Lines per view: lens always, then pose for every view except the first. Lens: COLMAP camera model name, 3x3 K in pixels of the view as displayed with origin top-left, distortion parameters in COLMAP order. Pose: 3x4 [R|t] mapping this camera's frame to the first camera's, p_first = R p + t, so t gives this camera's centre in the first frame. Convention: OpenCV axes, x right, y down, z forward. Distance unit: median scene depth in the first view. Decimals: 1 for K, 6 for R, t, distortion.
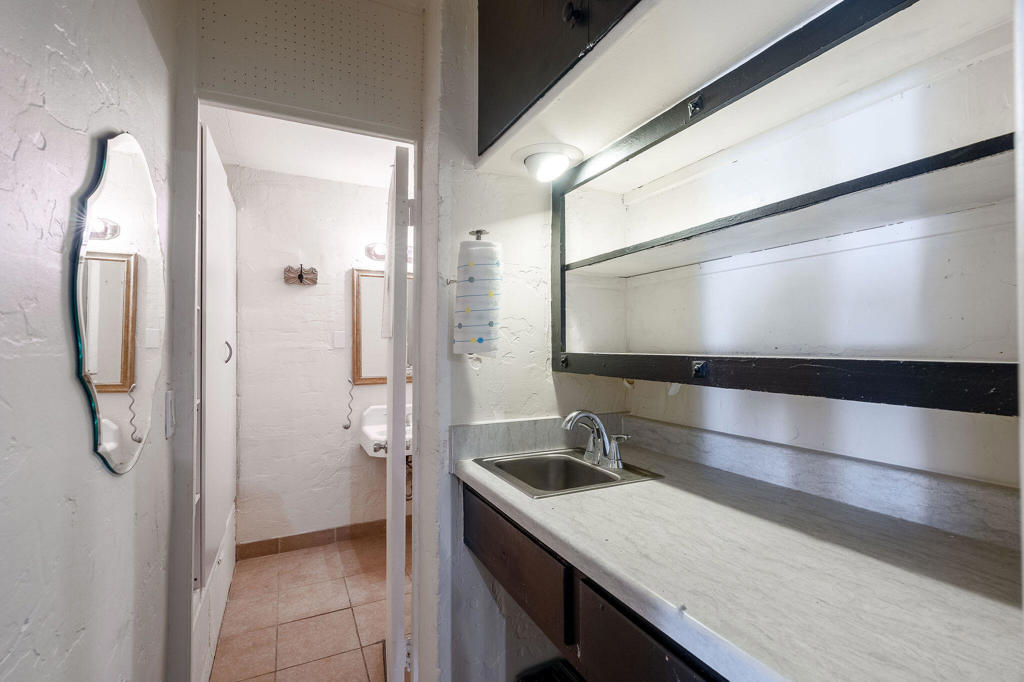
lens RADIAL K [[463.8, 0, 510.9], [0, 463.8, 342.6], [0, 0, 1]] dist [-0.001035, 0.000213]
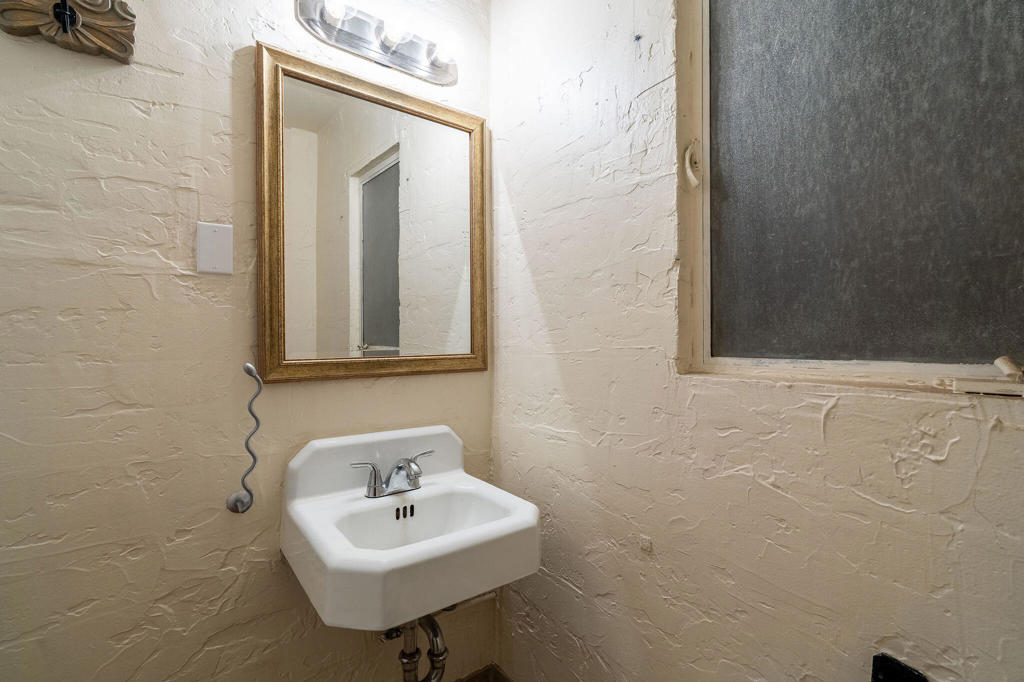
lens RADIAL K [[463.8, 0, 512.2], [0, 463.8, 338.1], [0, 0, 1]] dist [-0.001035, 0.000213]
pose [[0.977992, 0.000233, 0.208640, -0.227335], [-0.000333, 1.000000, 0.000443, 0.057442], [-0.208640, -0.000502, 0.977992, 0.621699]]
